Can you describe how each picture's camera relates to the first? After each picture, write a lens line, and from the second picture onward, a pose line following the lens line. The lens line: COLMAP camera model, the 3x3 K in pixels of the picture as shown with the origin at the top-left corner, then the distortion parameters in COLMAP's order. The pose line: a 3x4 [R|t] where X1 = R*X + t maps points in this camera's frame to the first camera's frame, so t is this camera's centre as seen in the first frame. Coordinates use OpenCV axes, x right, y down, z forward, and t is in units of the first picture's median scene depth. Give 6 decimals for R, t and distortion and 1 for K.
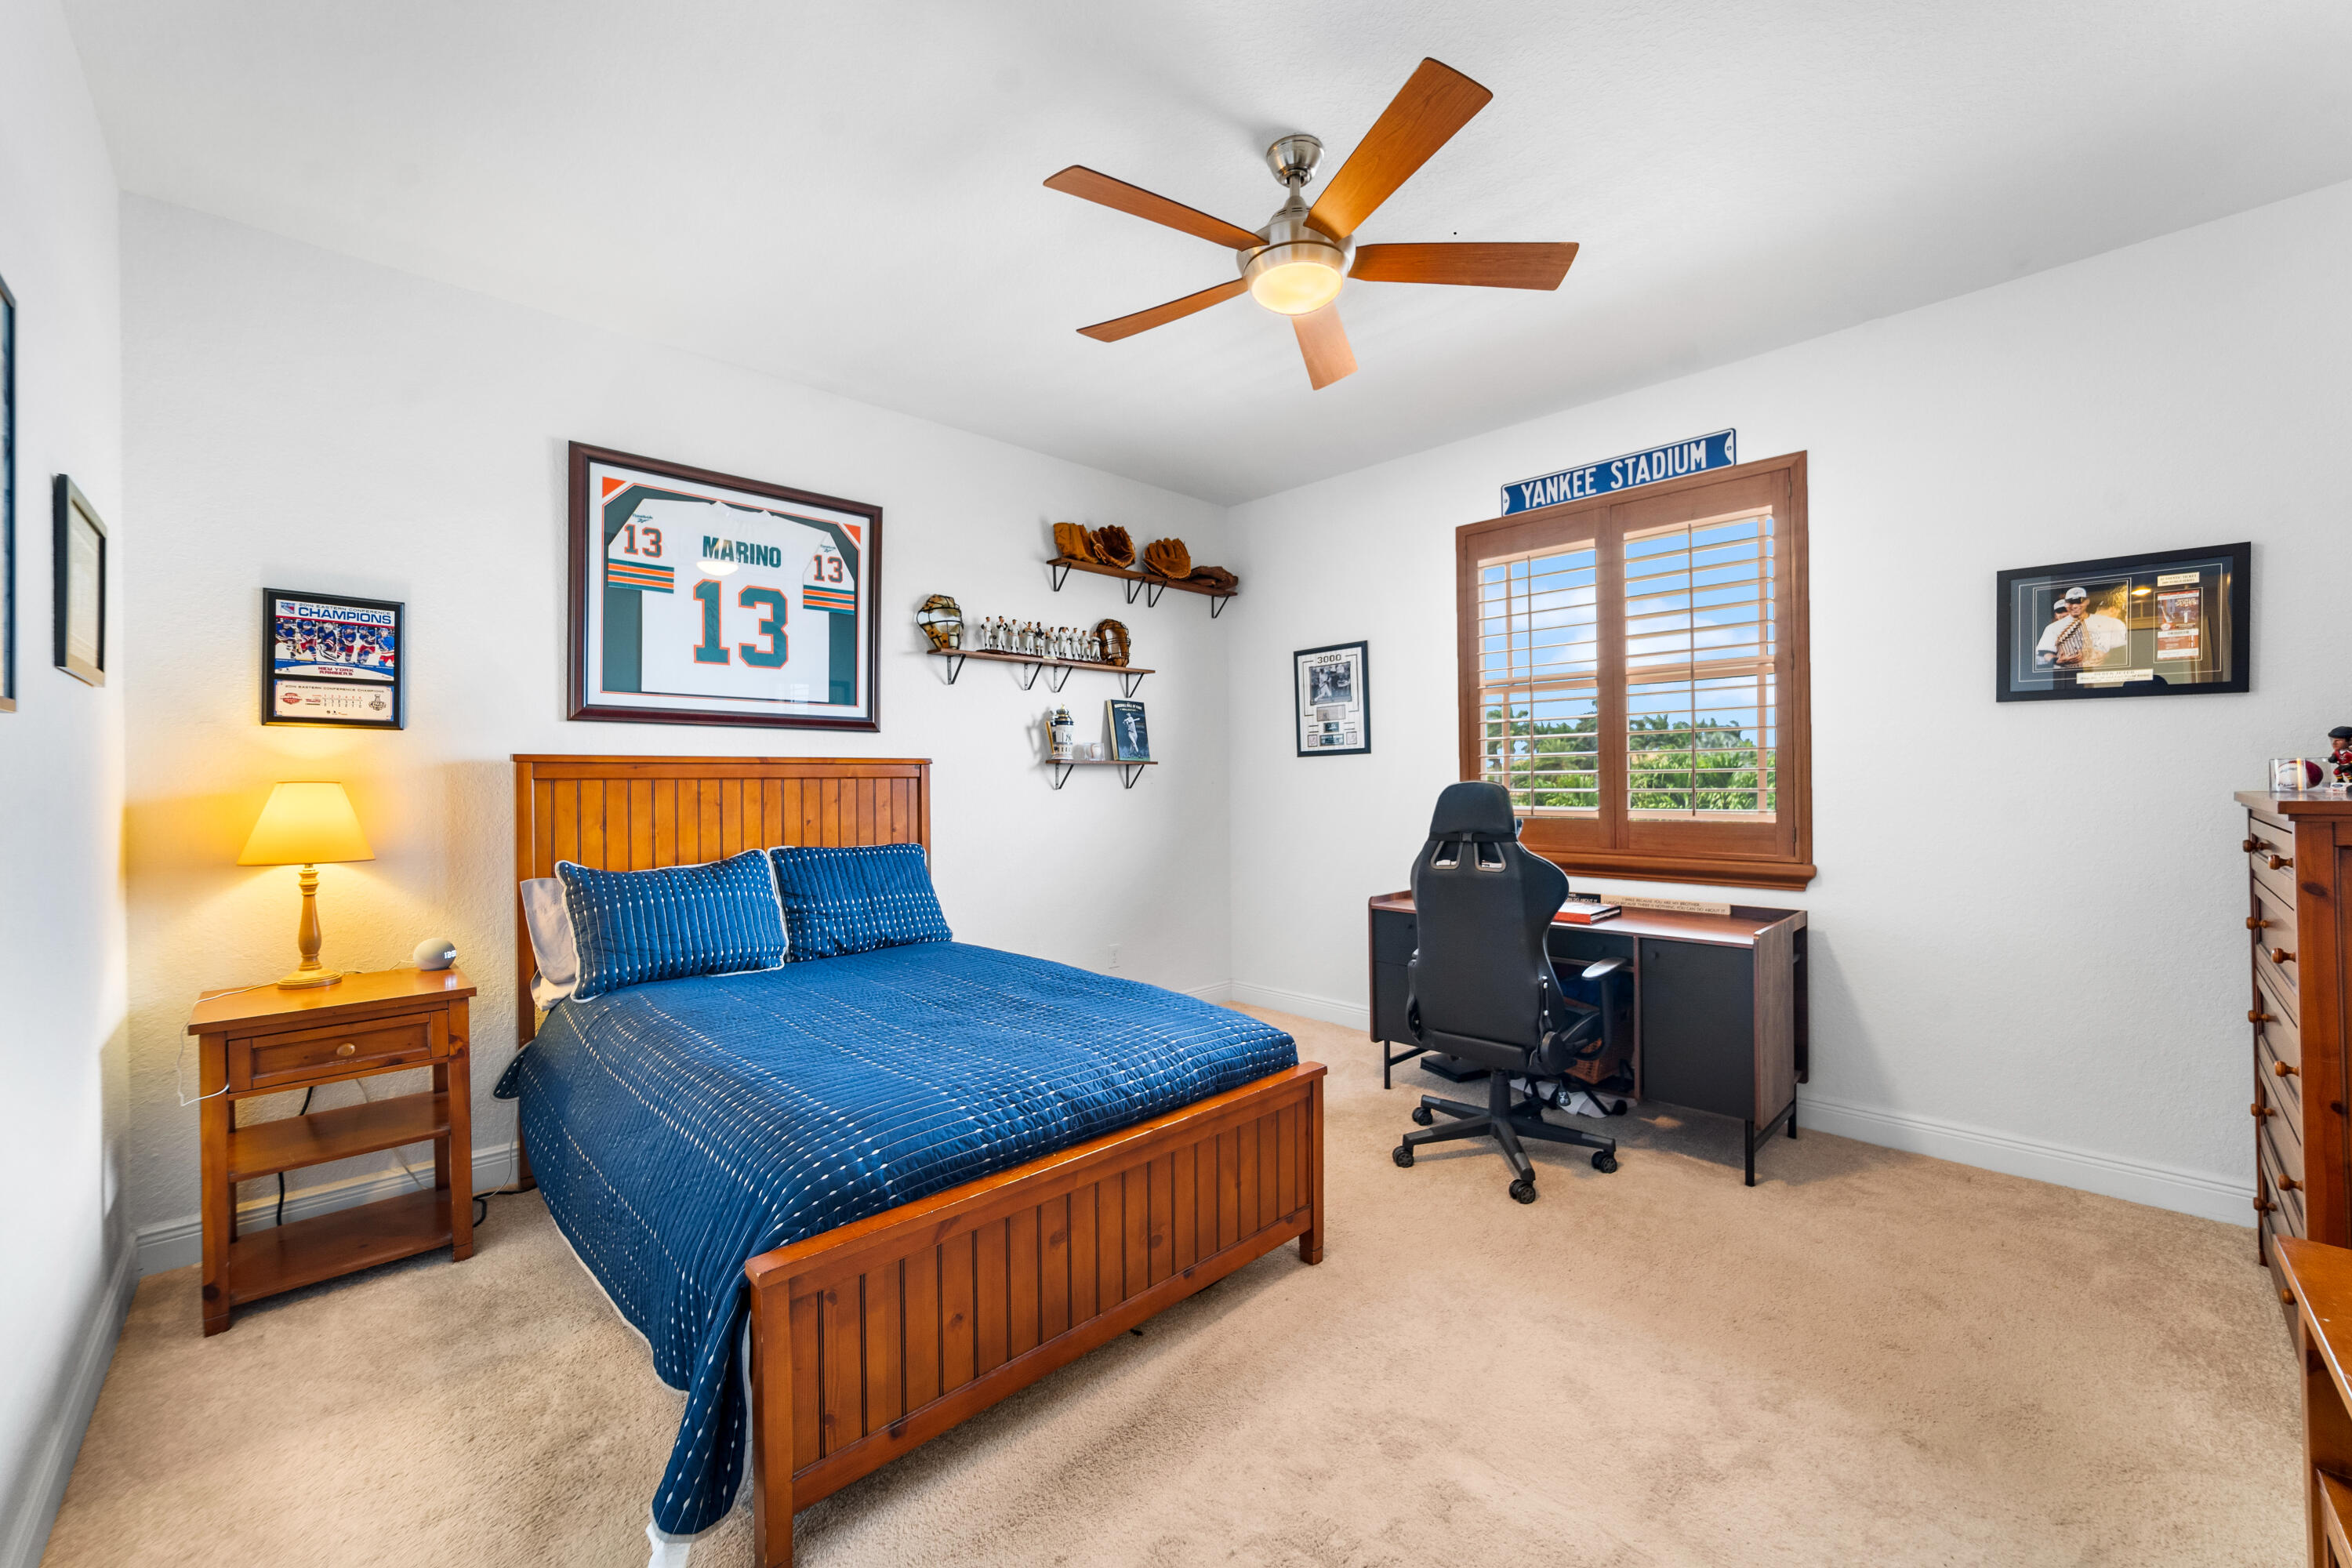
lens RADIAL K [[925.8, 0, 1154.5], [0, 925.8, 786.4], [0, 0, 1]] dist [-0.026632, 0.010460]
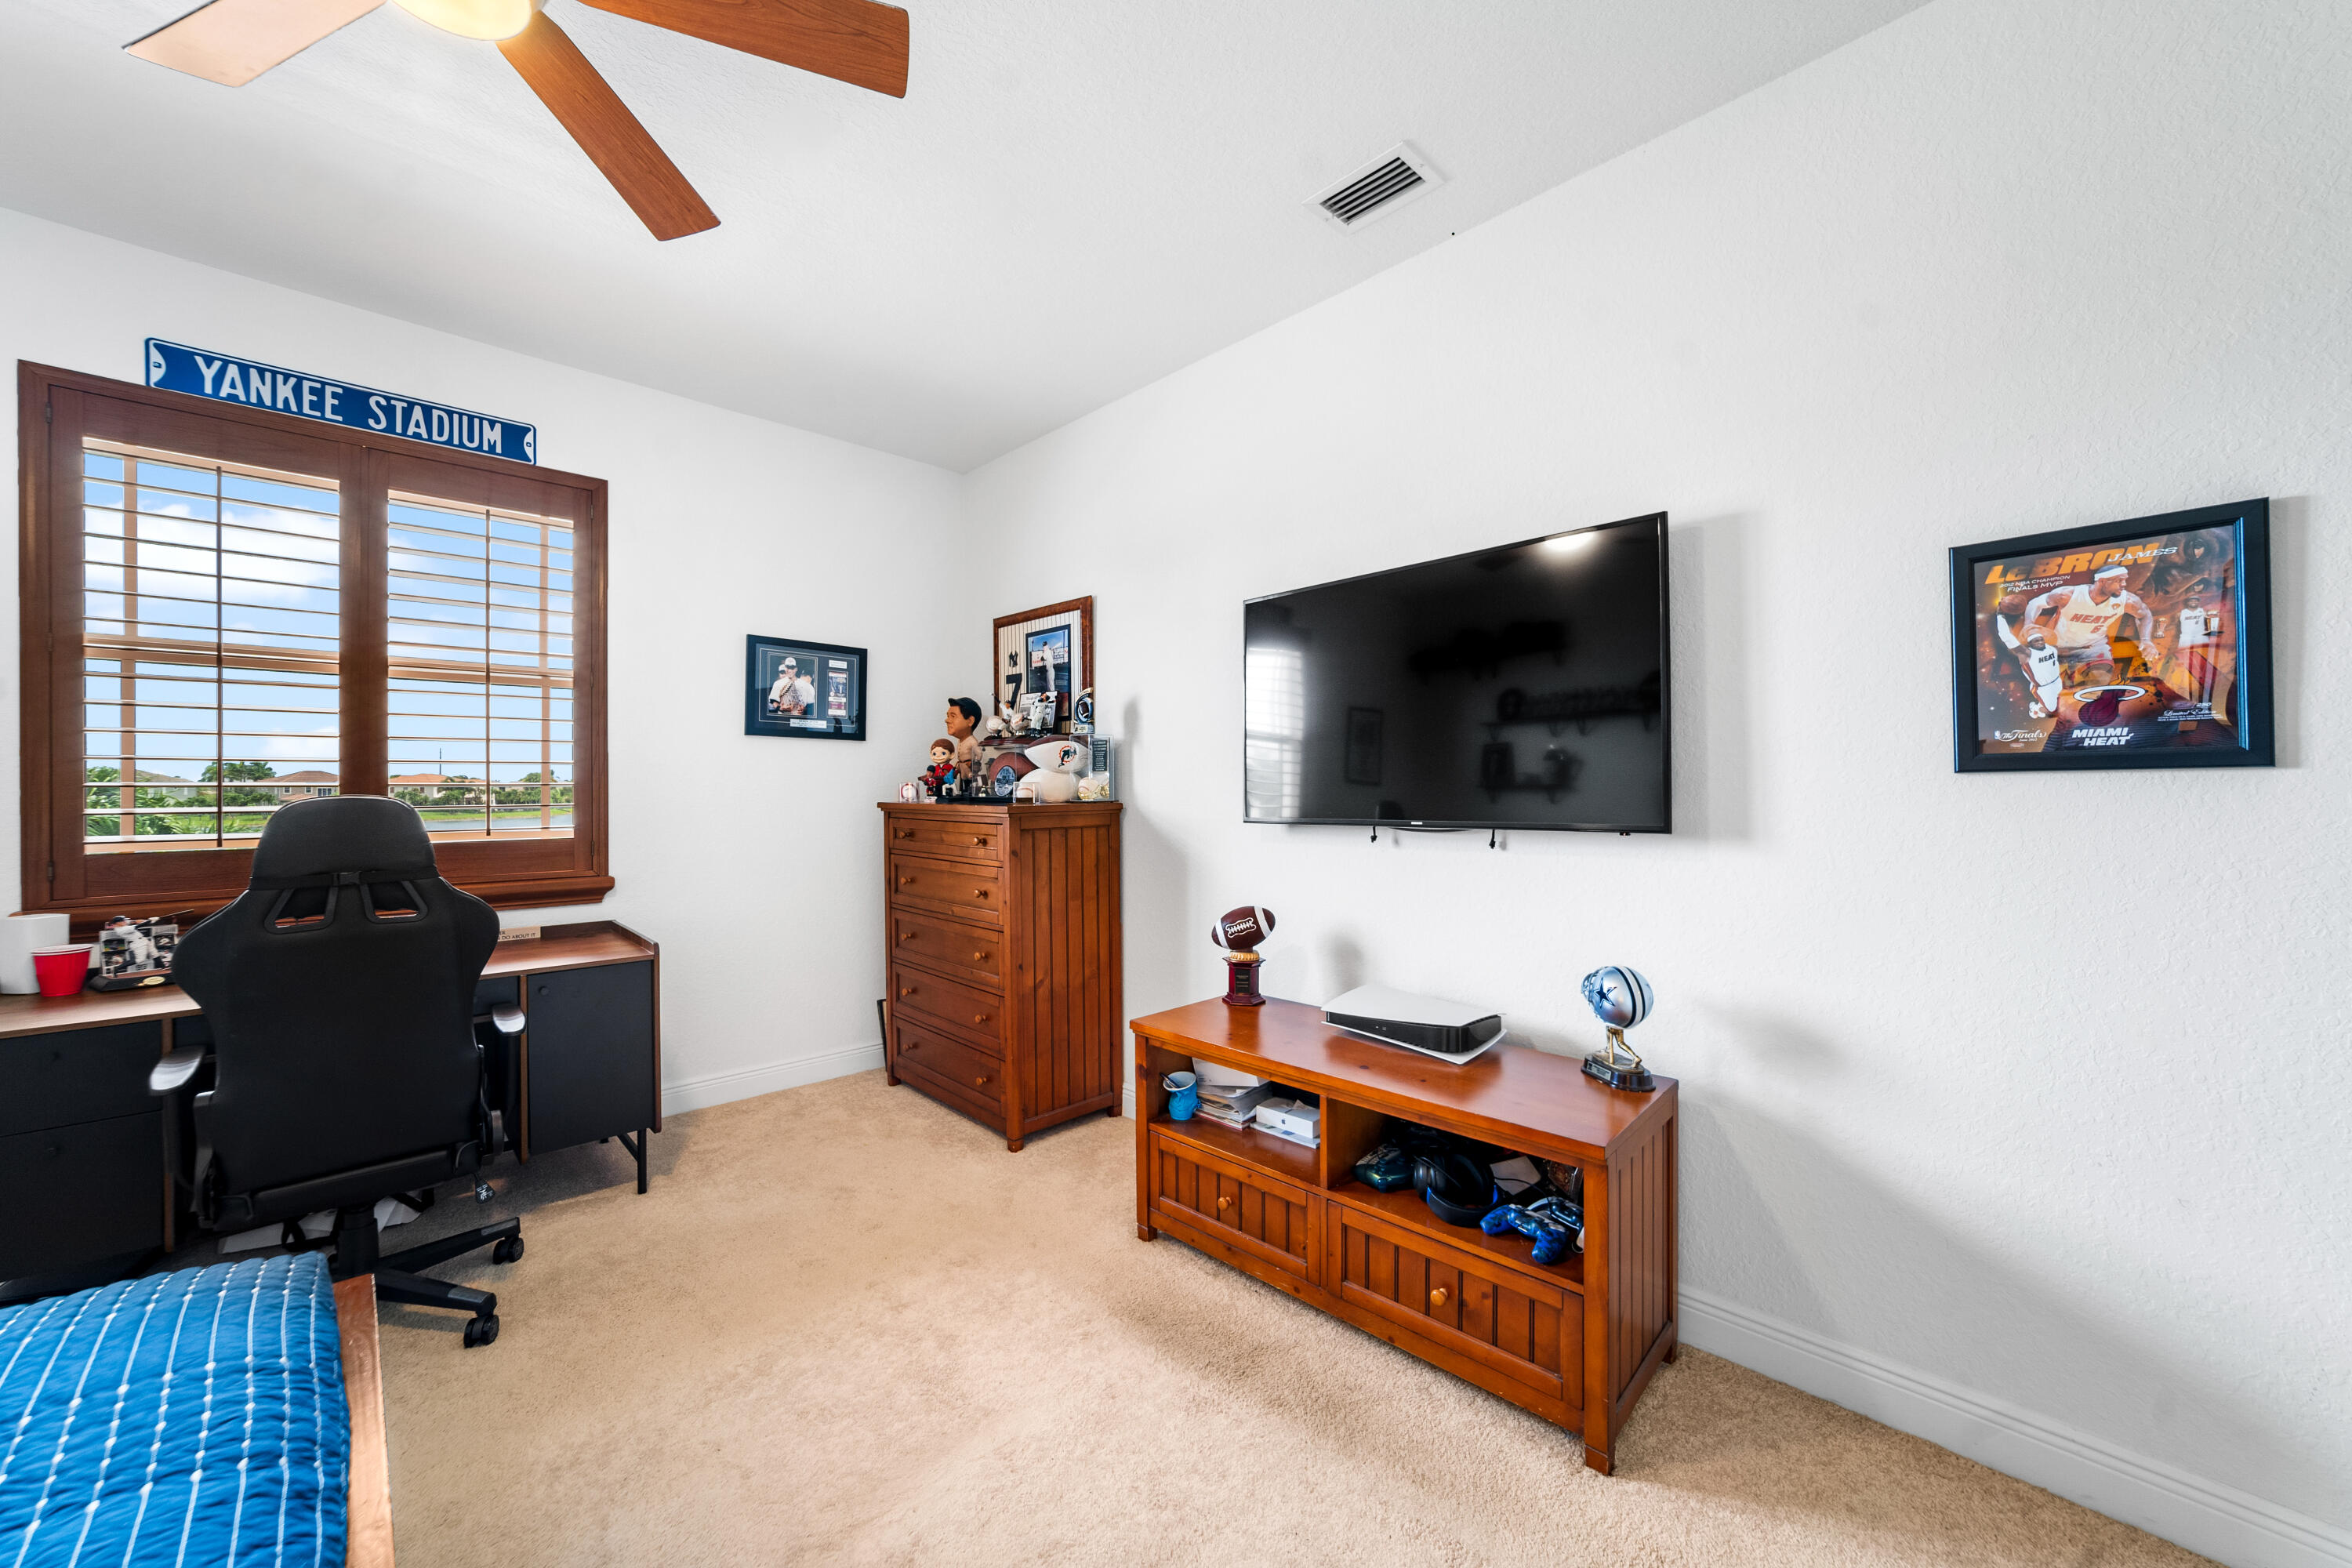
lens RADIAL K [[865.6, 0, 1176.0], [0, 865.6, 784.0], [0, 0, 1]] dist [-0.023258, 0.006557]
pose [[-0.012270, 0.014124, 0.999825, -0.312798], [0.009455, 0.999857, -0.014008, 0.000767], [-0.999880, 0.009282, -0.012402, 0.414428]]
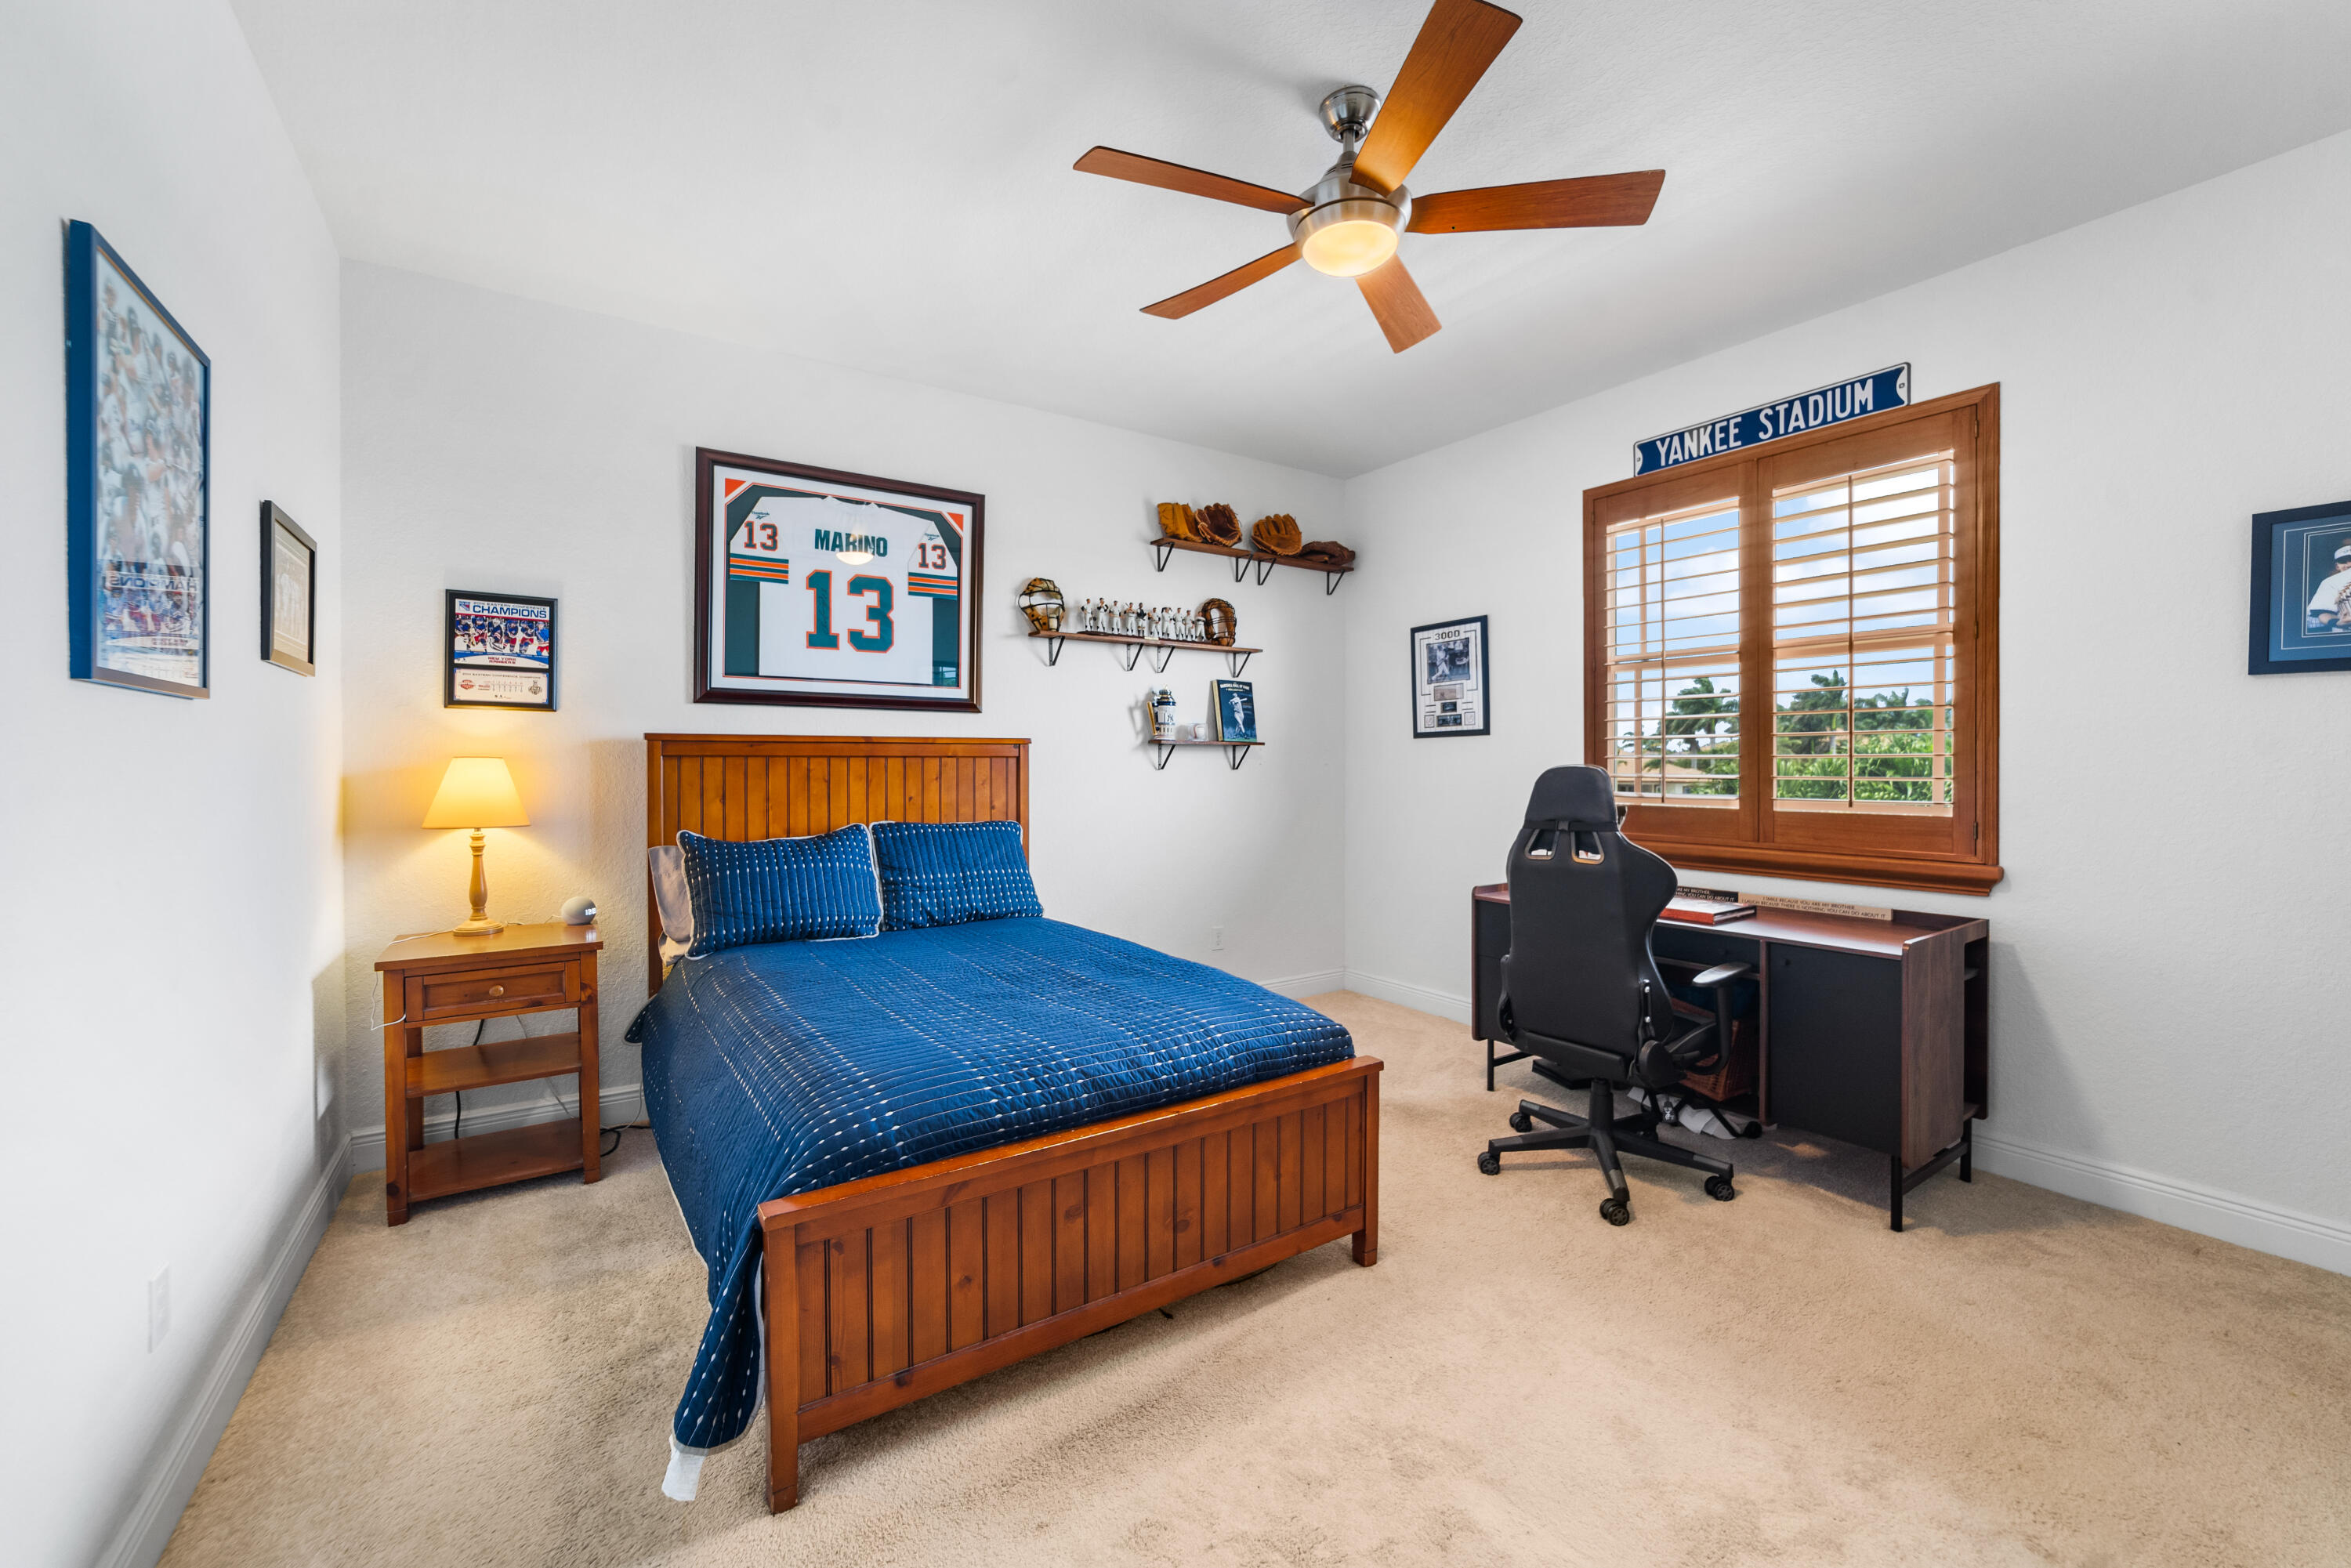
lens RADIAL K [[930.8, 0, 1144.6], [0, 930.8, 774.8], [0, 0, 1]] dist [-0.025598, 0.009435]
pose [[0.983262, 0.010734, -0.181882, 0.098710], [-0.009167, 0.999913, 0.009453, -0.001023], [0.181968, -0.007628, 0.983275, 0.009839]]
